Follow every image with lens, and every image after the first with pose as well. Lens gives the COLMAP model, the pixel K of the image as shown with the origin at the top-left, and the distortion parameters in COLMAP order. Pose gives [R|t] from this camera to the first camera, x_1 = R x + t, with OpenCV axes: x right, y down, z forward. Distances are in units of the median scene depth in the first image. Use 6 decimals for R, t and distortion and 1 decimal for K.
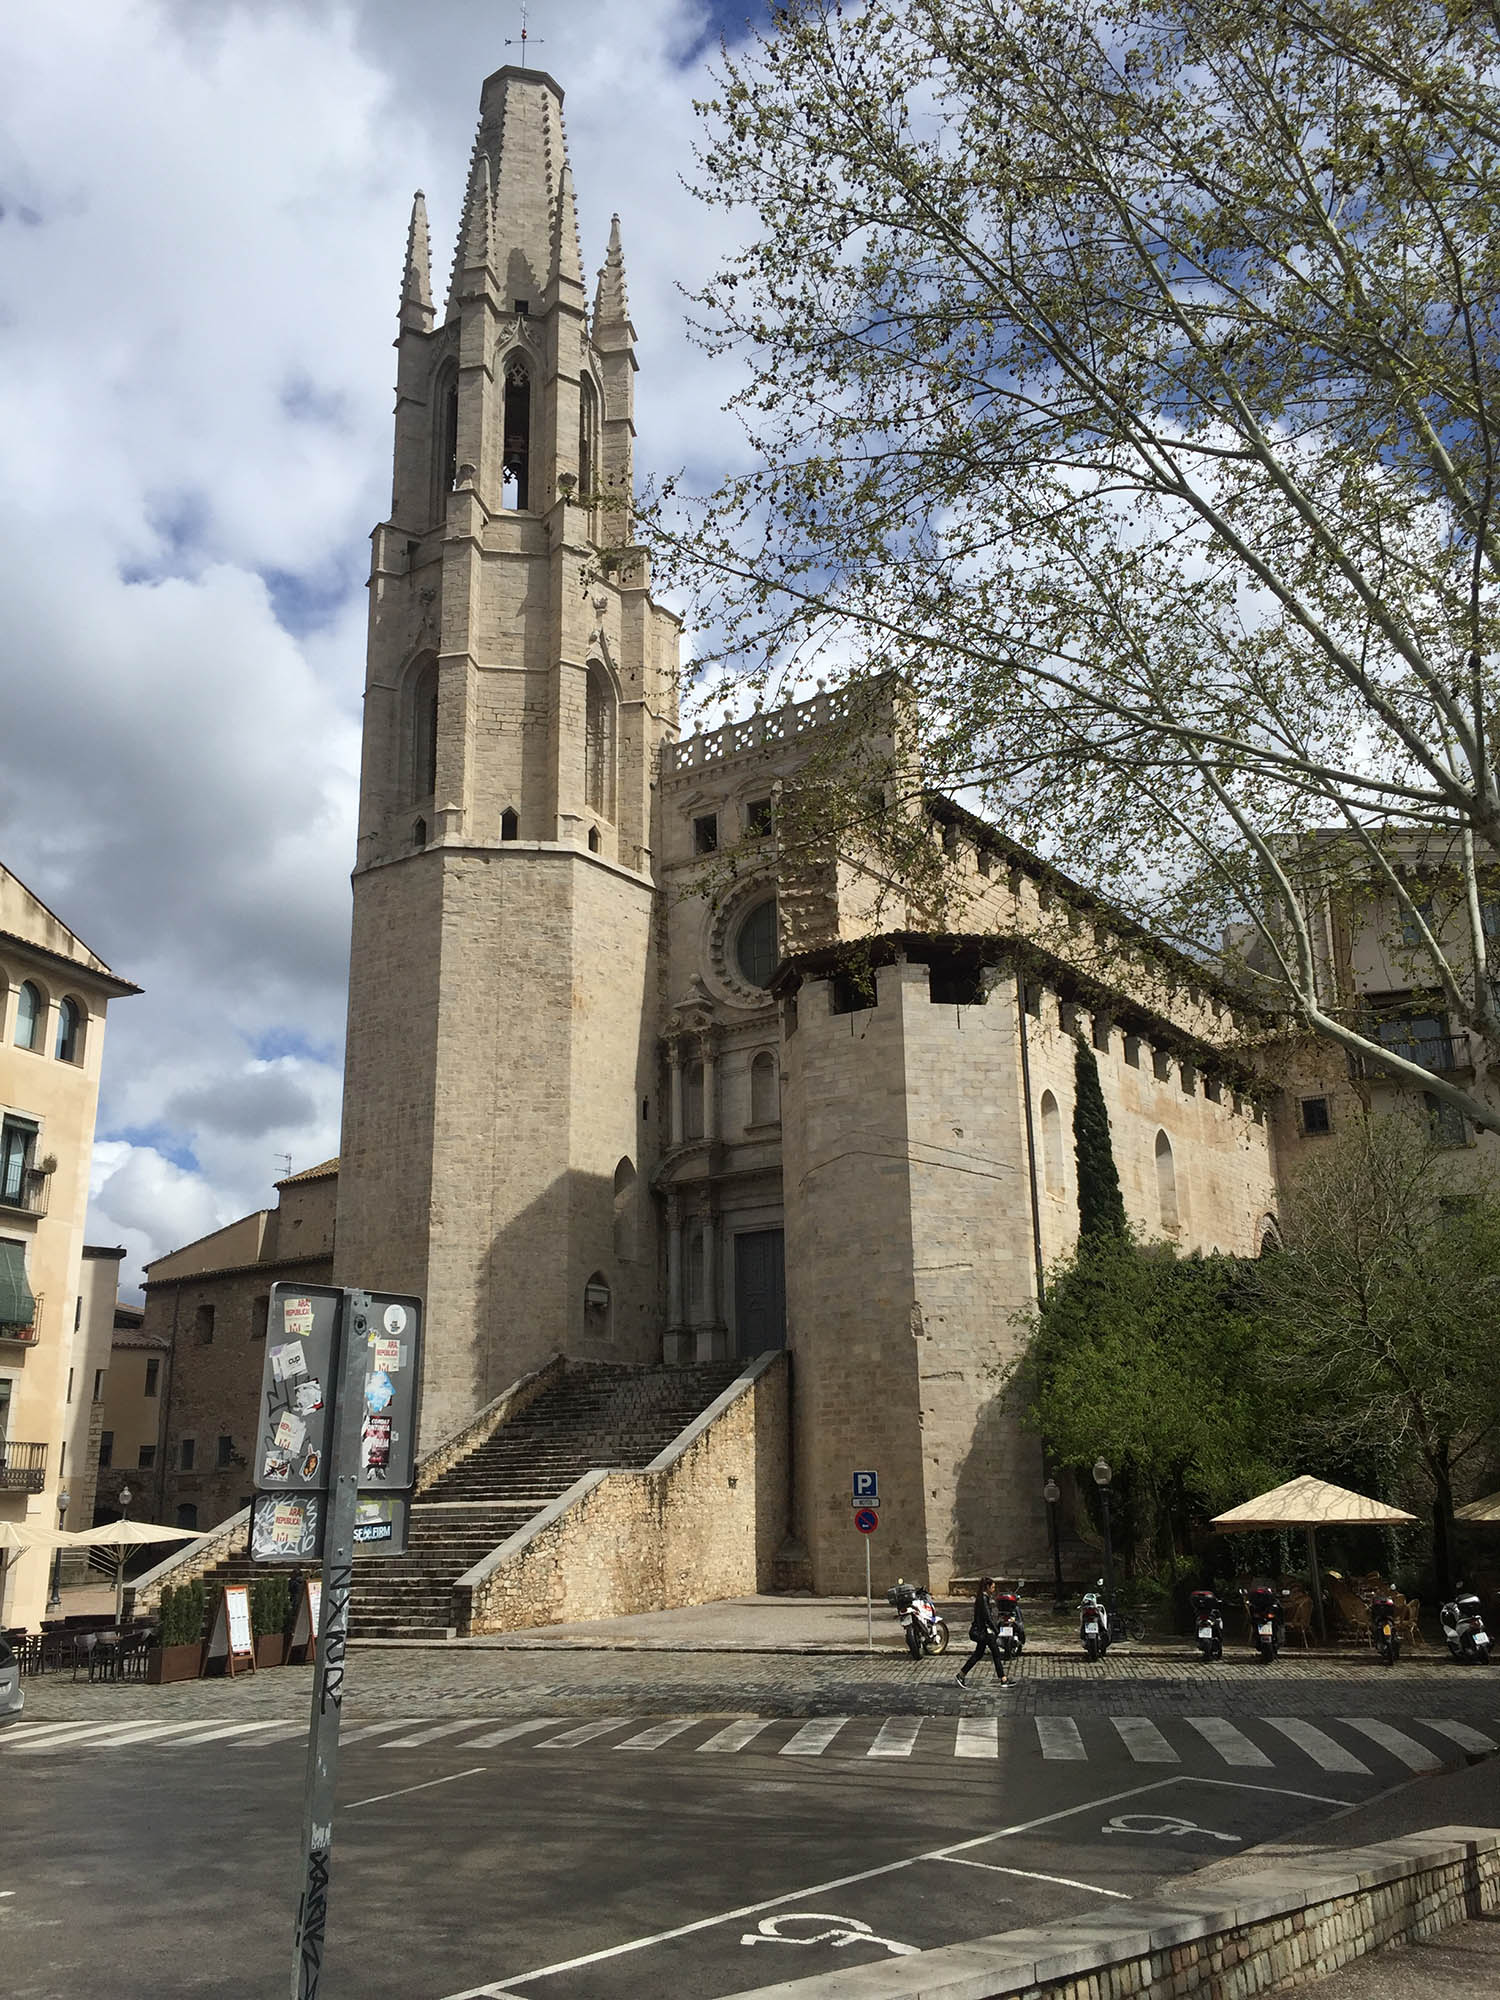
lens RADIAL K [[1698.0, 0, 739.4], [0, 1698.0, 996.3], [0, 0, 1]] dist [0.073122, -0.078061]
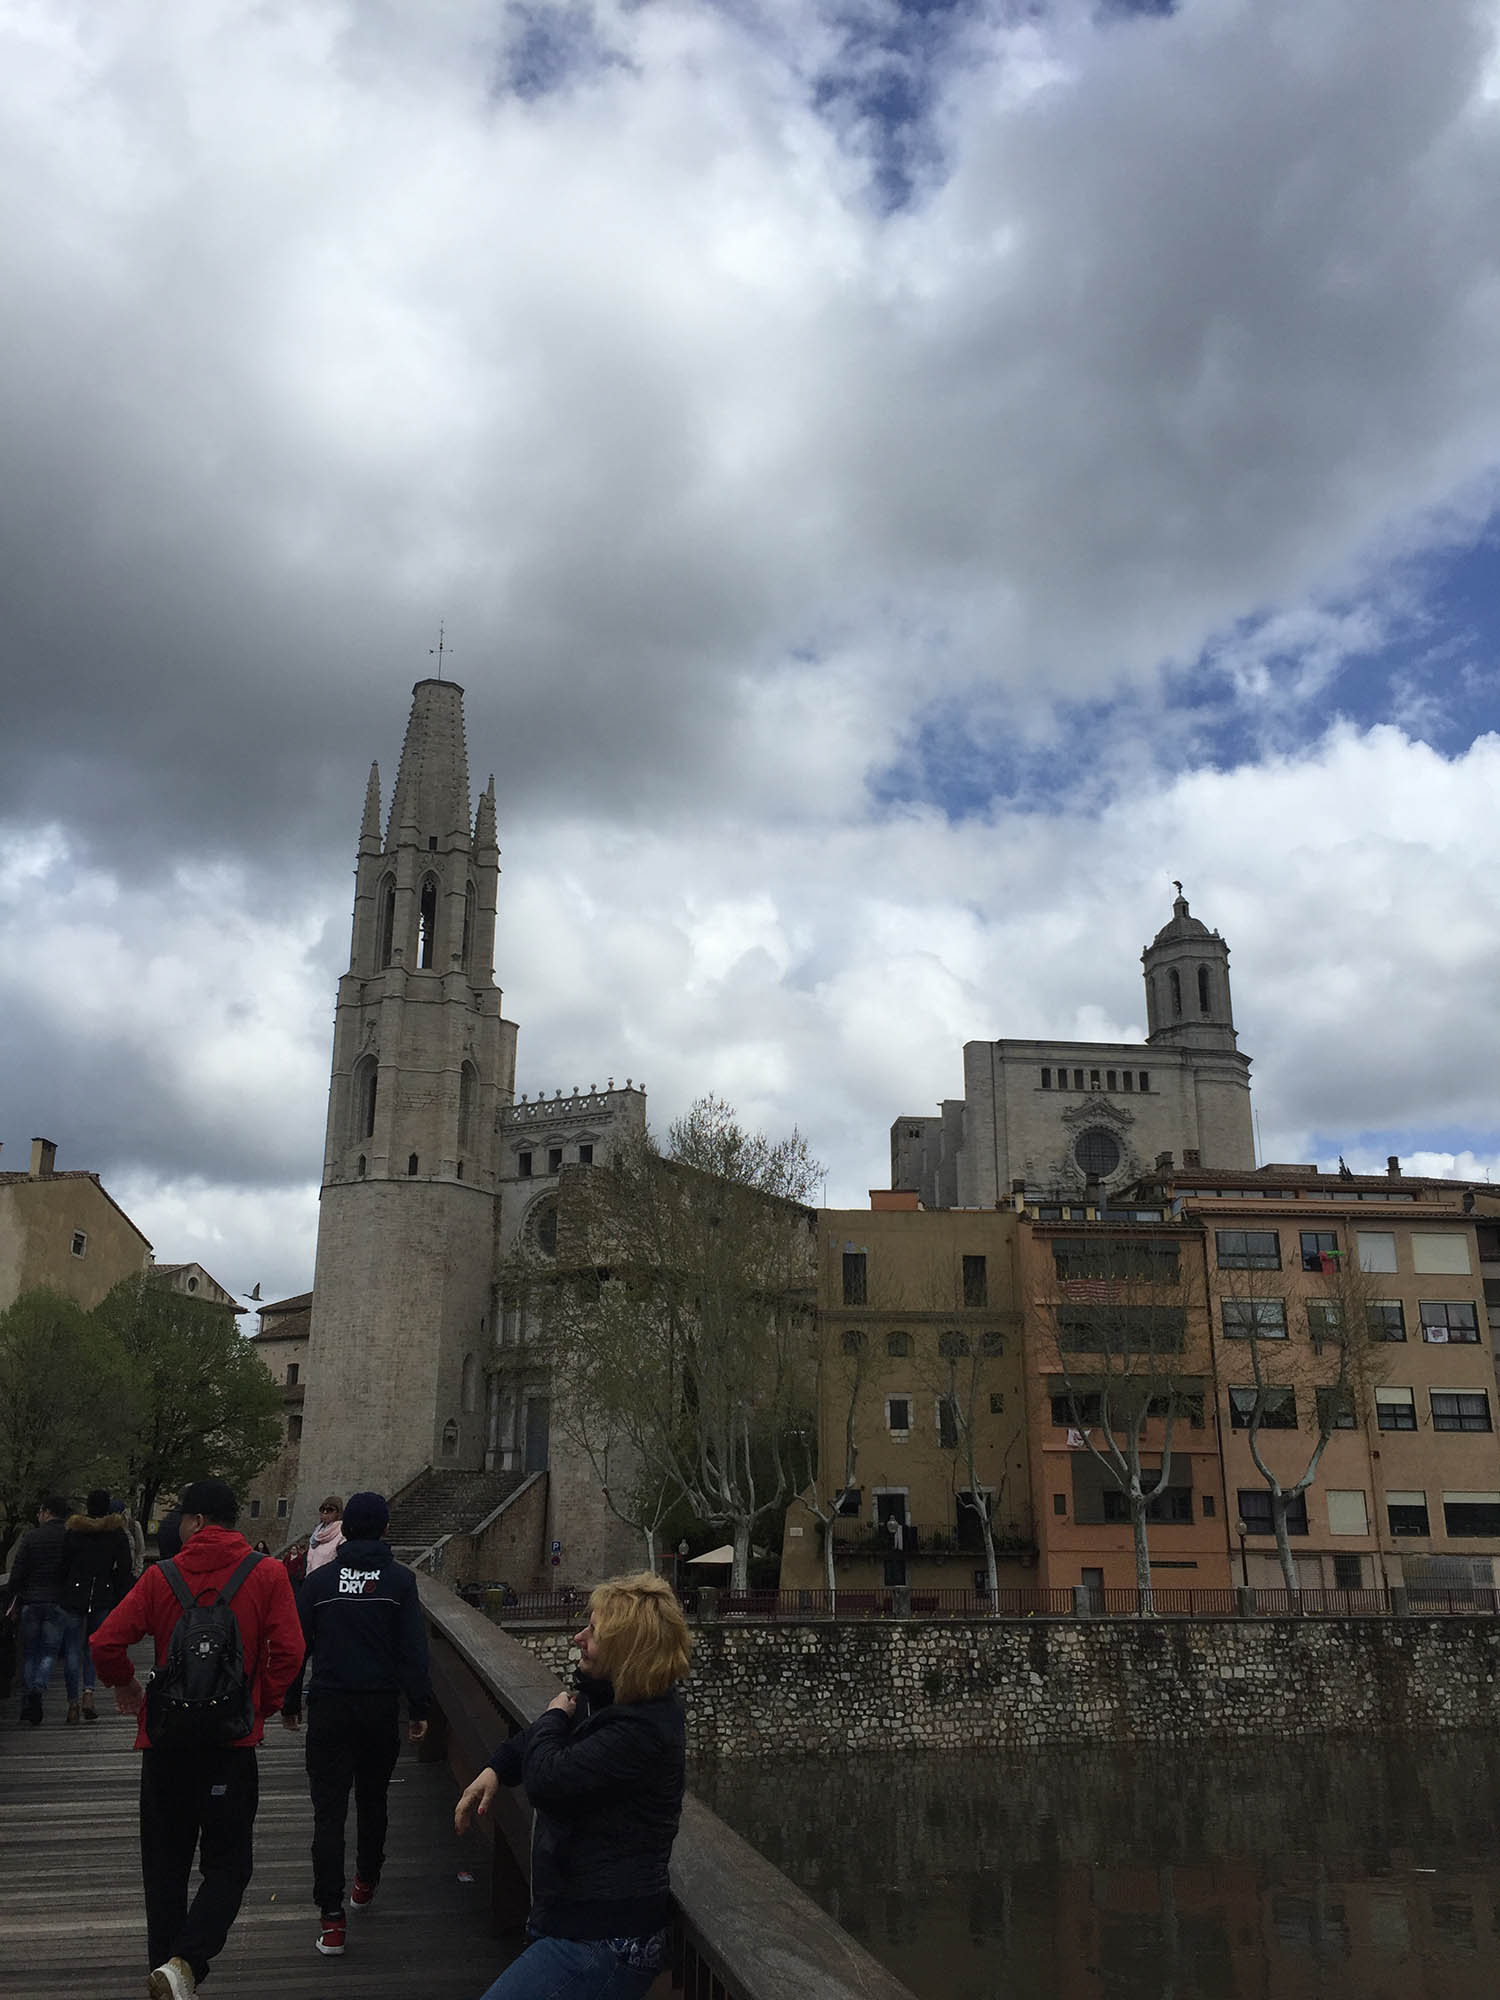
lens RADIAL K [[1698.0, 0, 739.4], [0, 1698.0, 996.3], [0, 0, 1]] dist [0.073122, -0.078061]
pose [[0.995591, 0.045524, 0.082018, 0.050531], [-0.044468, 0.998903, -0.014658, -0.259558], [-0.082596, 0.010946, 0.996523, -0.803456]]
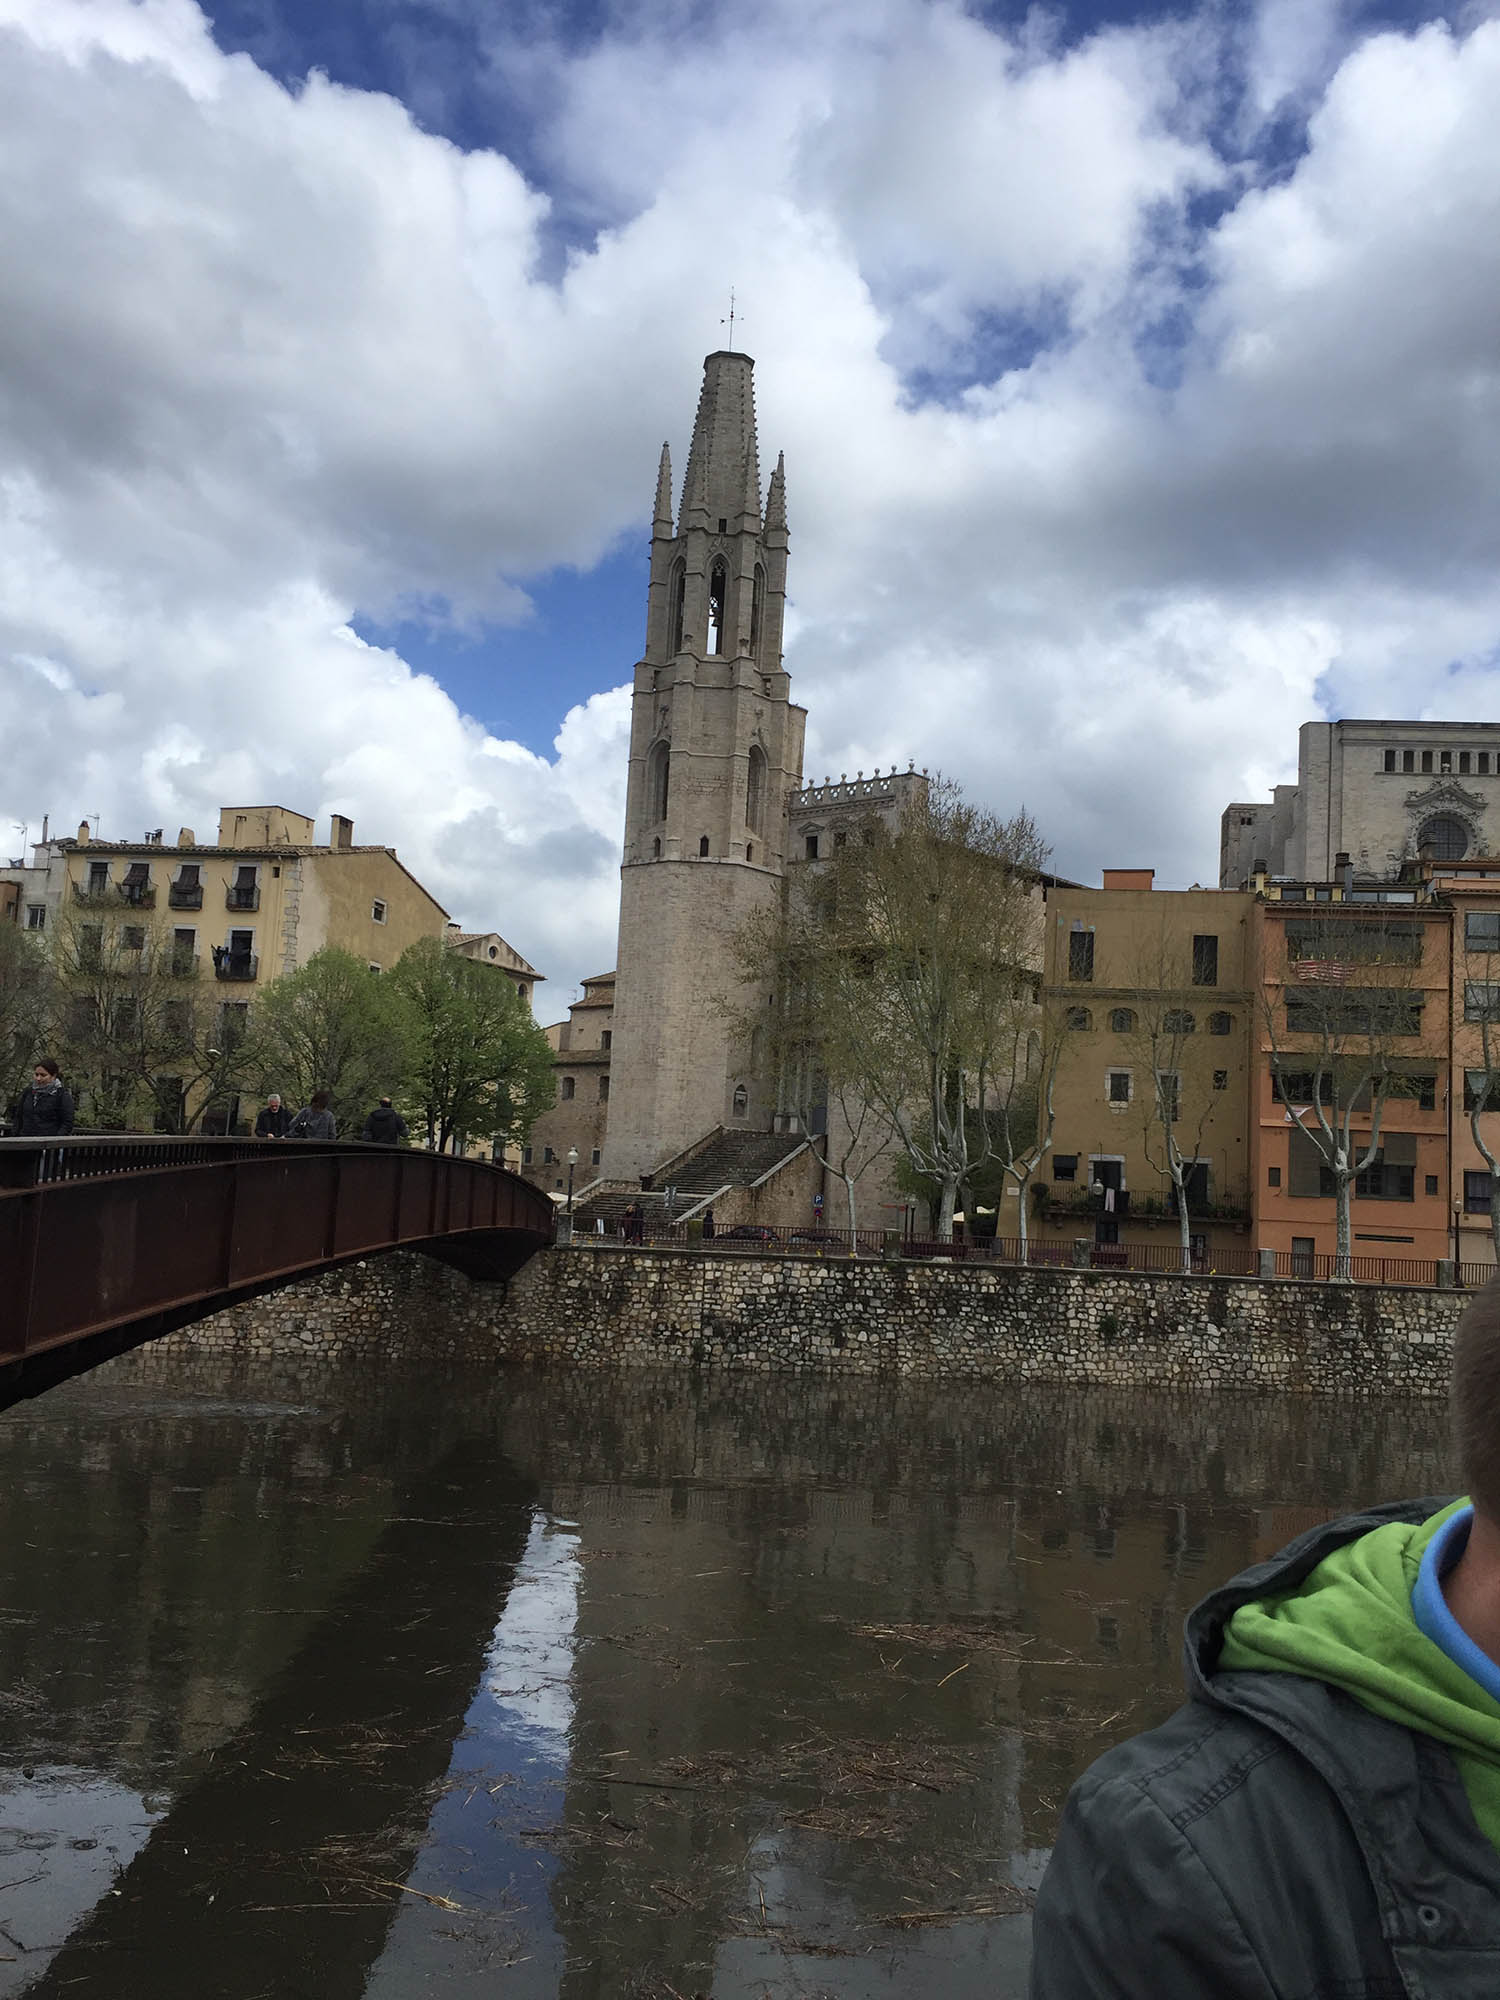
lens RADIAL K [[1698.0, 0, 739.4], [0, 1698.0, 996.3], [0, 0, 1]] dist [0.073122, -0.078061]
pose [[0.991768, 0.053639, -0.116271, 0.126402], [-0.032878, 0.984262, 0.173631, -0.257220], [0.123755, -0.168379, 0.977923, -0.830979]]
